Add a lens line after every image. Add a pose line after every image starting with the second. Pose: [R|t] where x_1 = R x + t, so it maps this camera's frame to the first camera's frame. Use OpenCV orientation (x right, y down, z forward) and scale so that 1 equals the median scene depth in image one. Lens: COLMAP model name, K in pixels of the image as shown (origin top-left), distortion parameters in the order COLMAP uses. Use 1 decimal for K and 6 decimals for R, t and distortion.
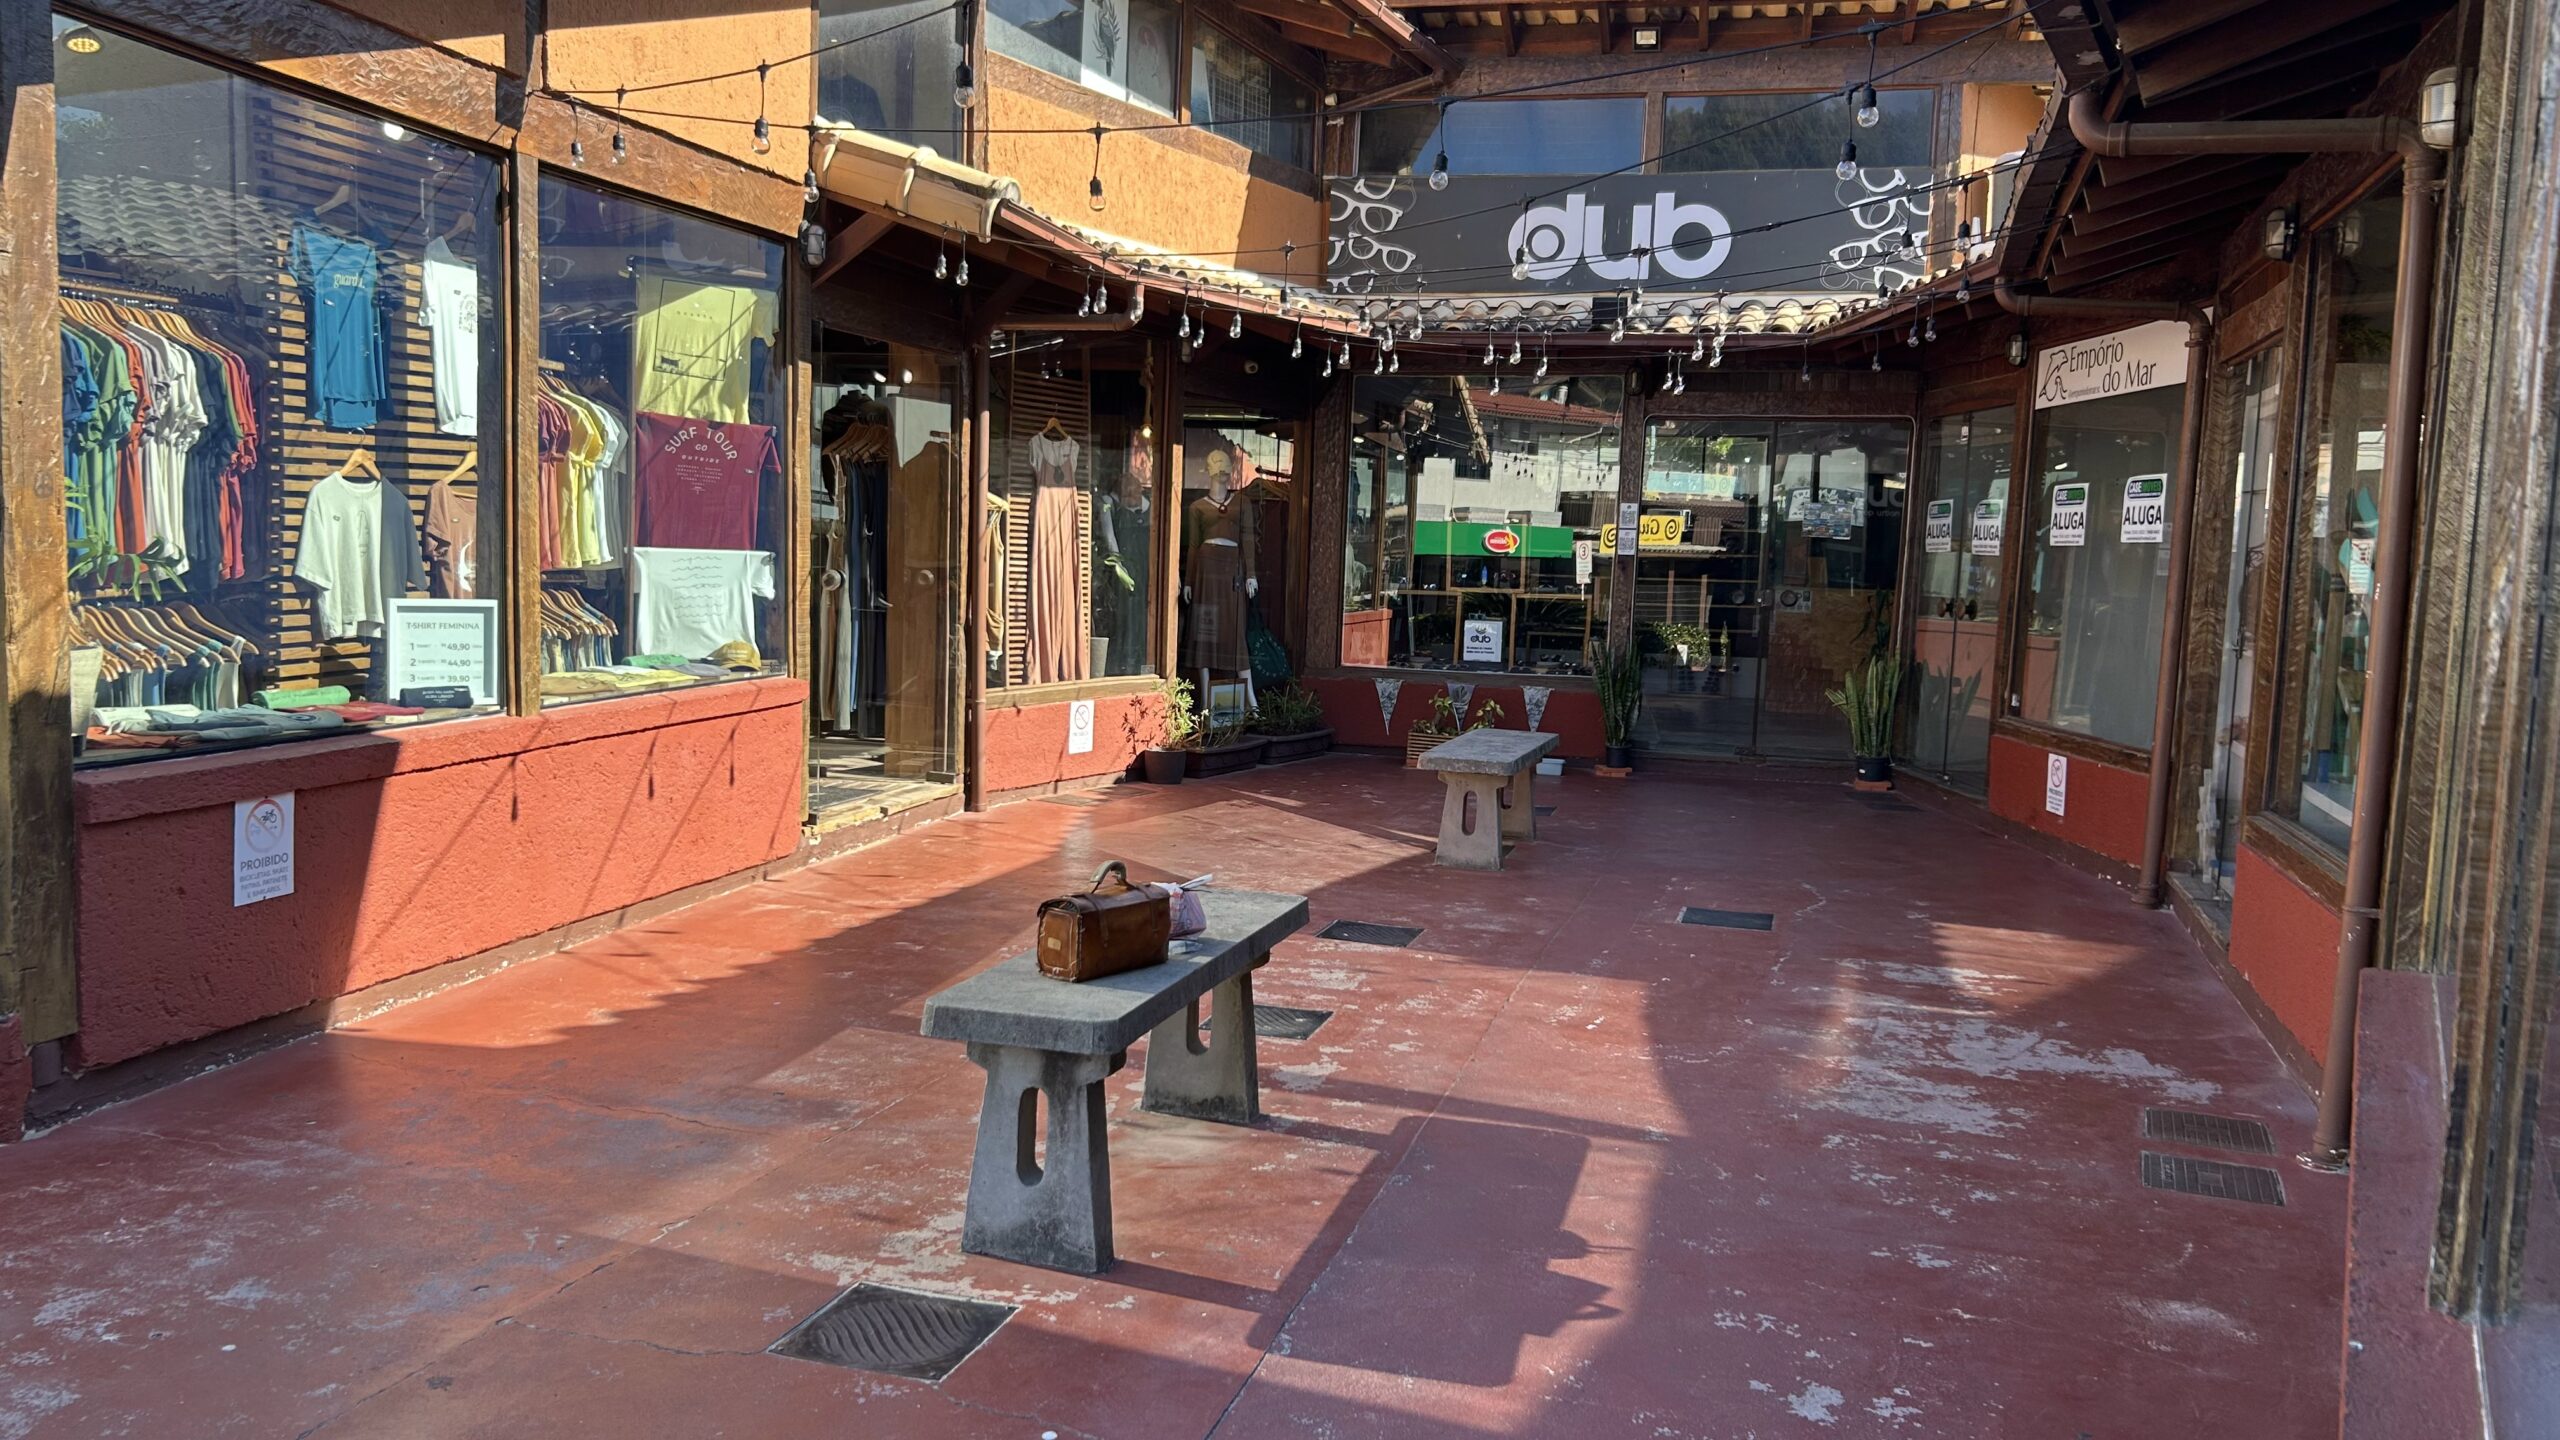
lens RADIAL K [[1951.6, 0, 1284.1], [0, 1951.6, 732.9], [0, 0, 1]] dist [0.034253, -0.033730]
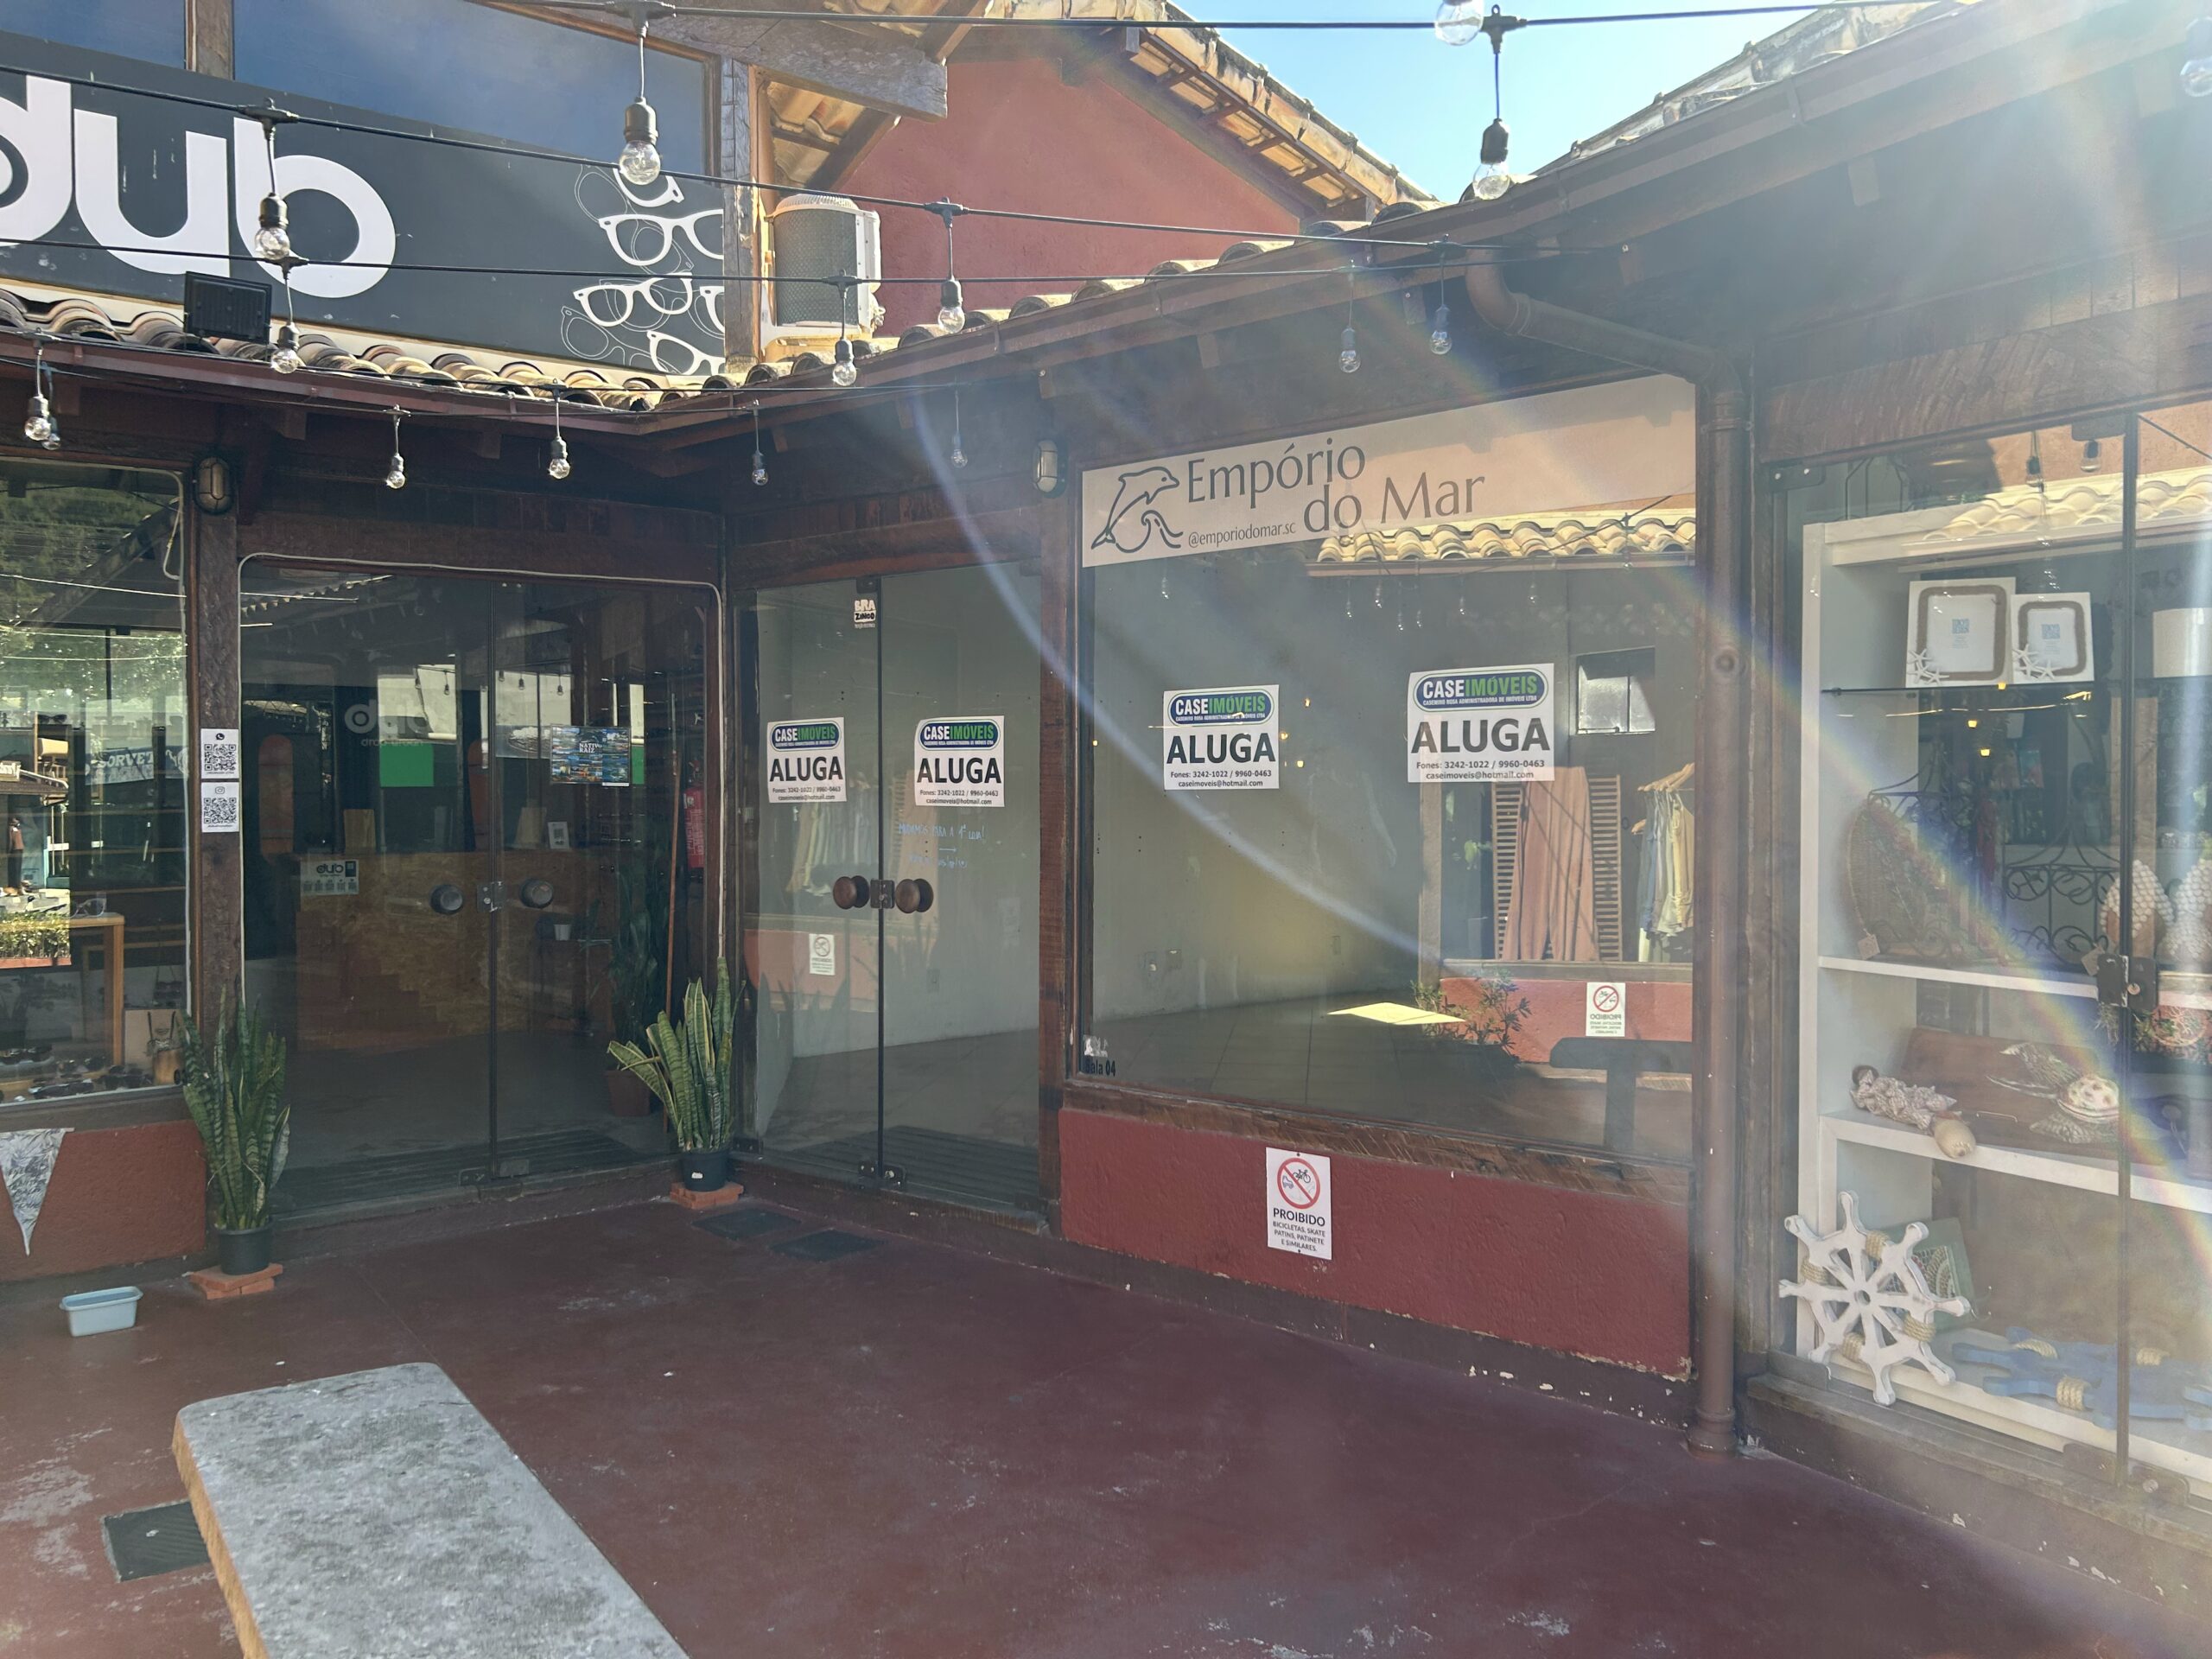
lens RADIAL K [[1676.6, 0, 1109.4], [0, 1676.6, 822.3], [0, 0, 1]] dist [0.059178, -0.059684]
pose [[0.635468, -0.054739, 0.770184, -0.019140], [0.102759, 0.994606, -0.014095, -0.094988], [-0.765258, 0.088100, 0.637666, 0.812539]]
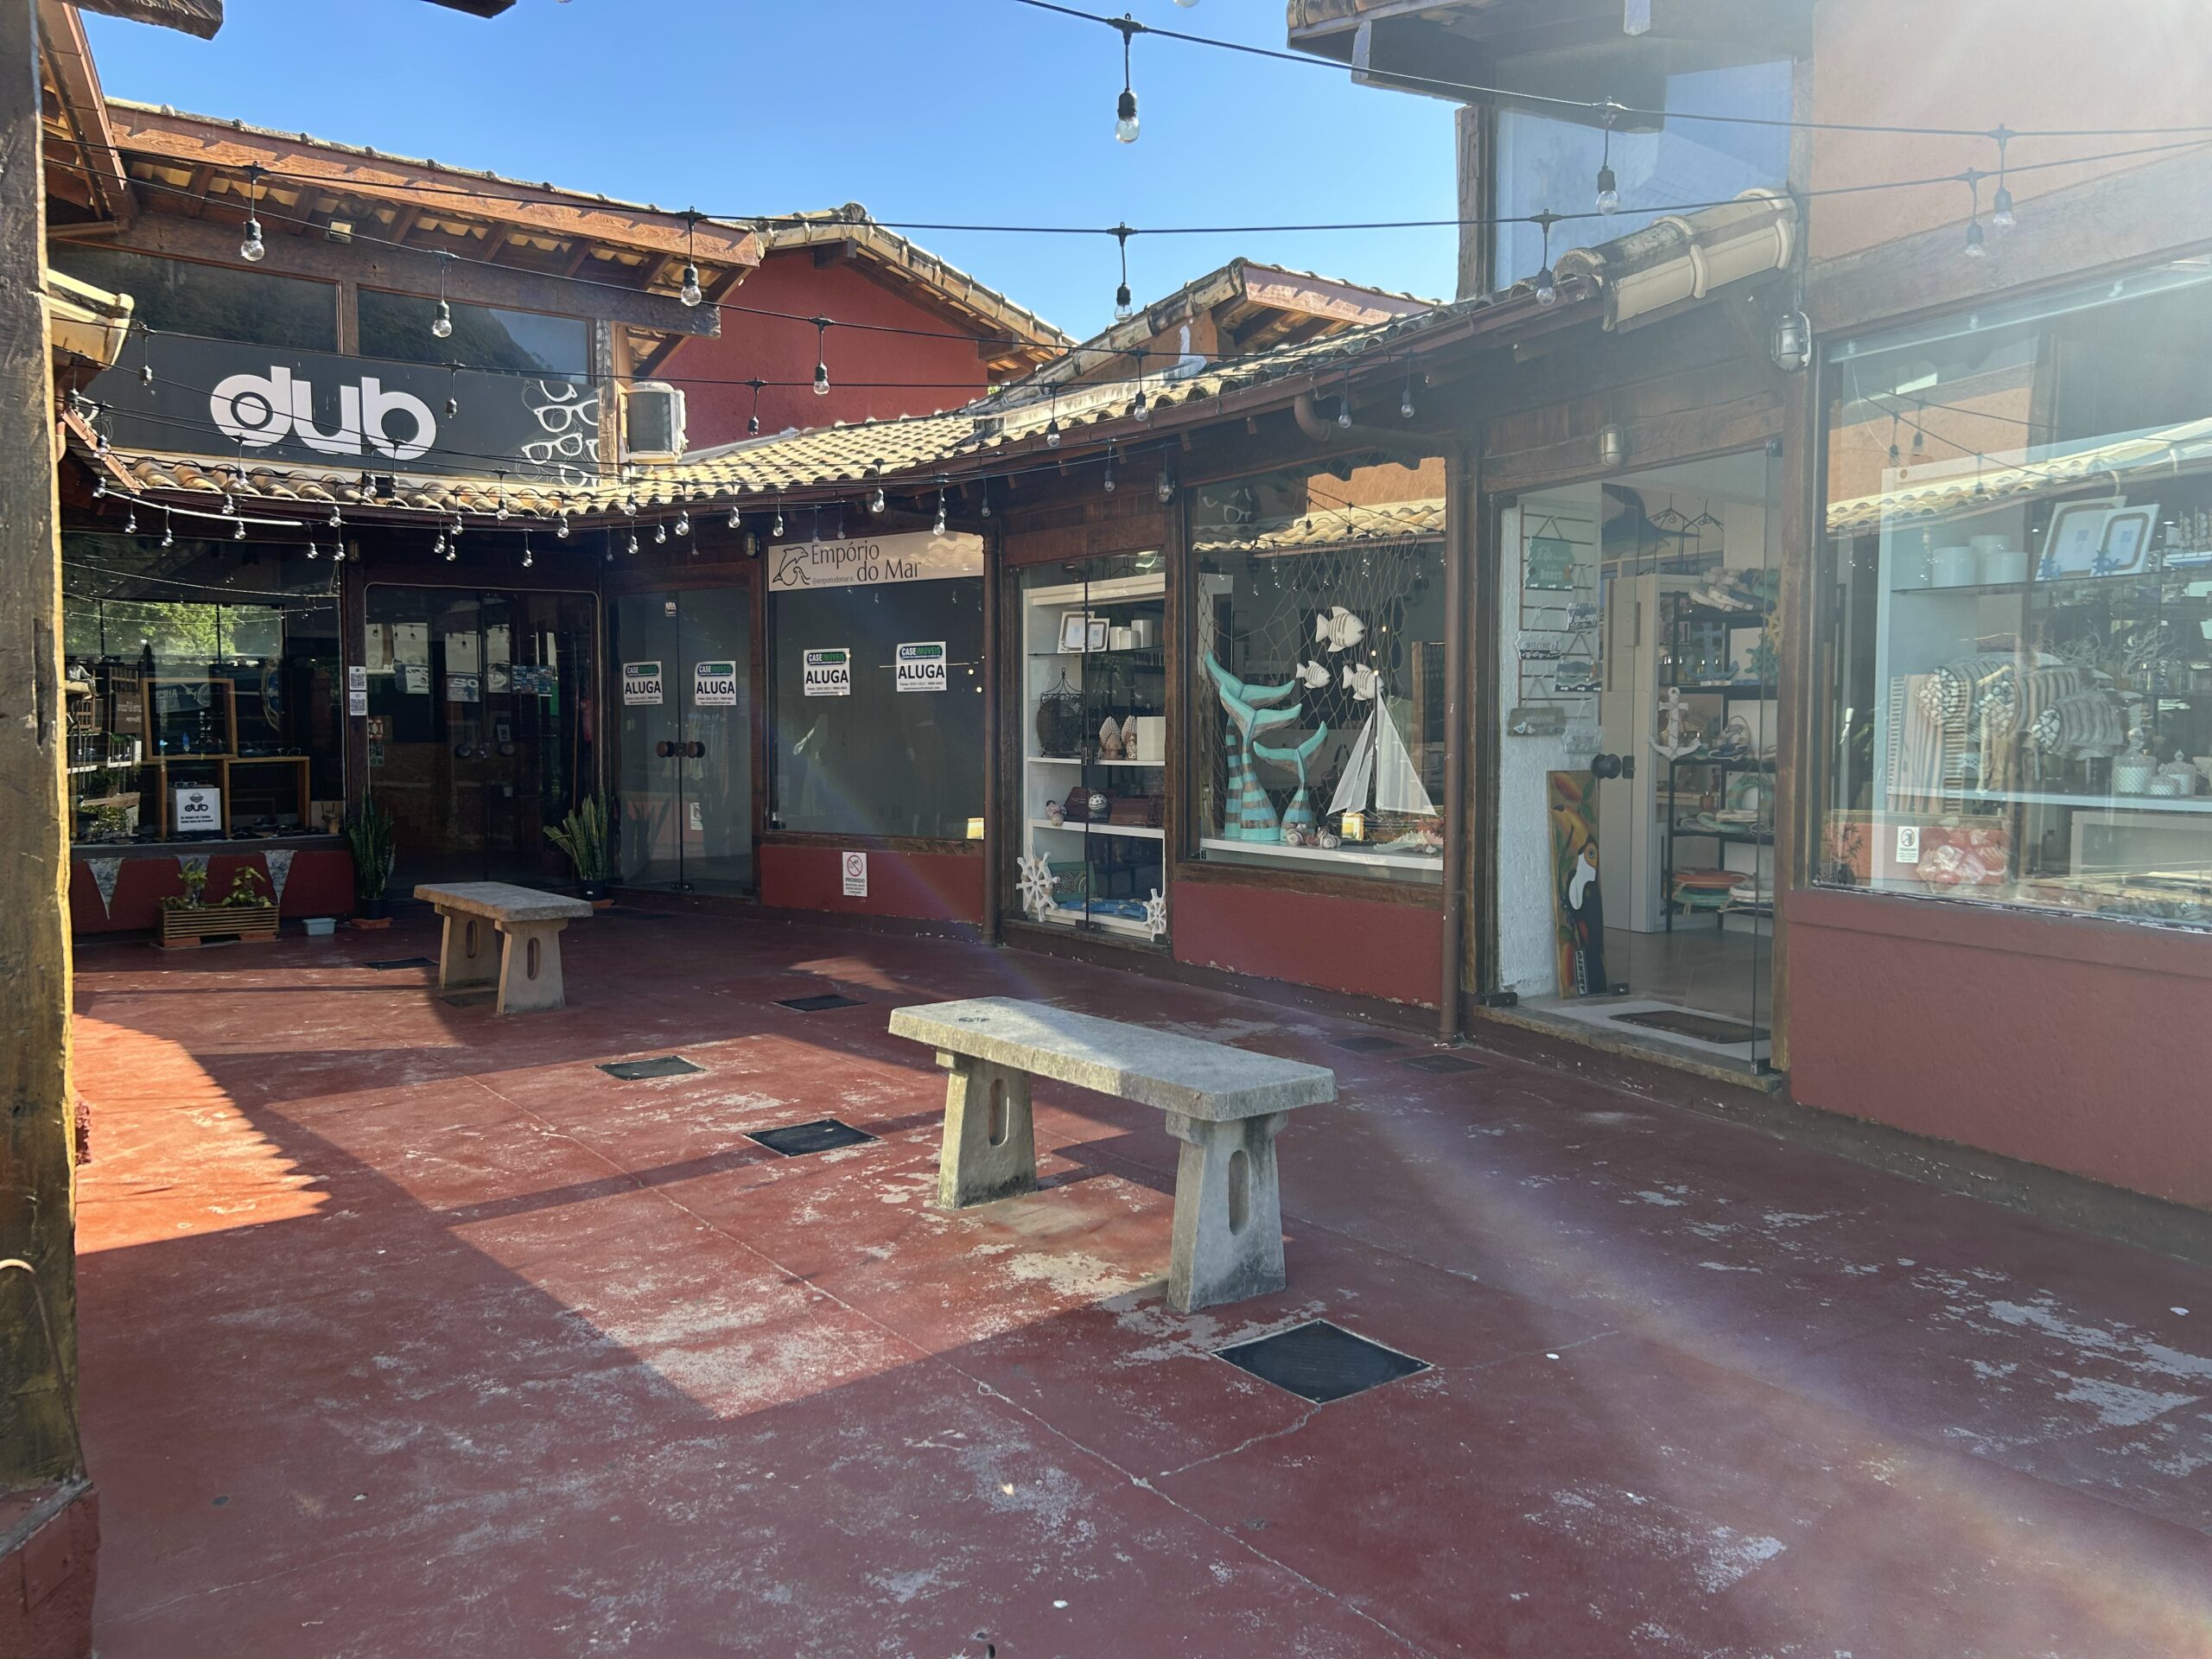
lens RADIAL K [[1673.7, 0, 1107.4], [0, 1673.7, 820.6], [0, 0, 1]] dist [0.042166, -0.061583]
pose [[0.592554, -0.083943, 0.801145, -0.464628], [0.104005, 0.994204, 0.027246, -0.026305], [-0.798788, 0.067178, 0.597850, 0.208276]]
